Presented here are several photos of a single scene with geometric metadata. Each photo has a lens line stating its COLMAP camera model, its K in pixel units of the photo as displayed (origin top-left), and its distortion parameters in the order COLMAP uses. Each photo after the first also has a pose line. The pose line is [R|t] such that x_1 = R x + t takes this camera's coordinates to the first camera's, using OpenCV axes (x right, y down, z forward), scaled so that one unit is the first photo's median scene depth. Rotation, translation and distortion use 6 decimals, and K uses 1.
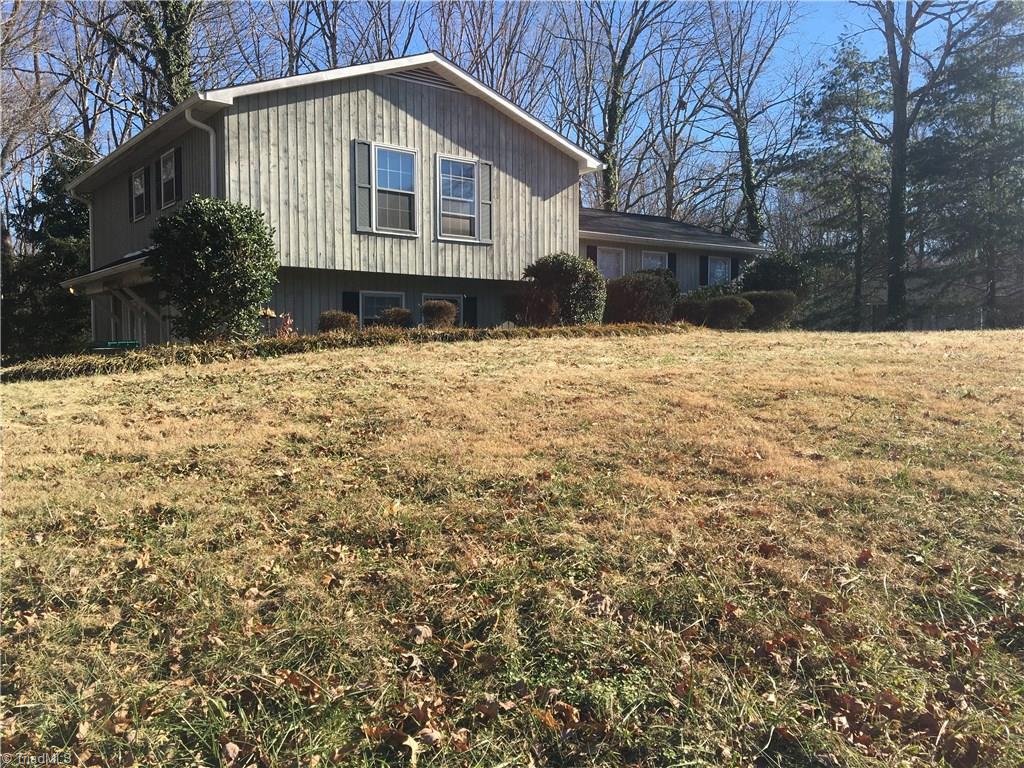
lens RADIAL K [[862.3, 0, 511.7], [0, 862.3, 382.1], [0, 0, 1]] dist [0.028996, -0.007407]
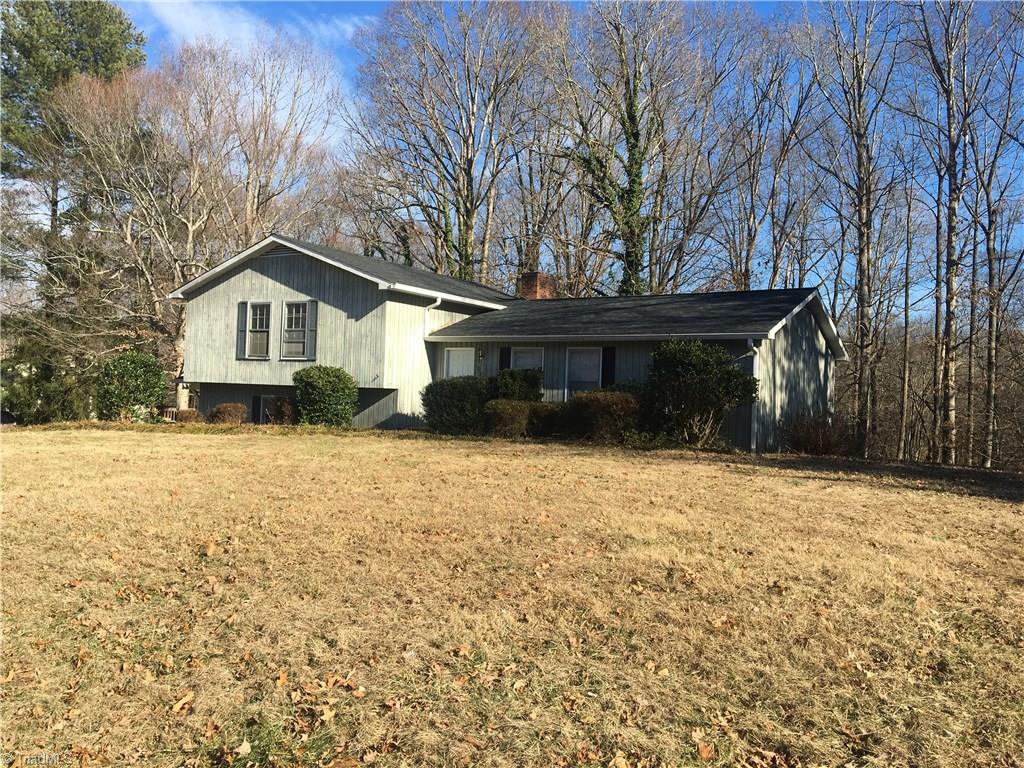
lens RADIAL K [[862.3, 0, 511.8], [0, 862.3, 383.1], [0, 0, 1]] dist [0.028996, -0.007407]
pose [[0.306069, 0.011013, -0.951946, 1.411483], [-0.077619, 0.996893, -0.013423, -0.139383], [0.948840, 0.077997, 0.305973, 0.944048]]
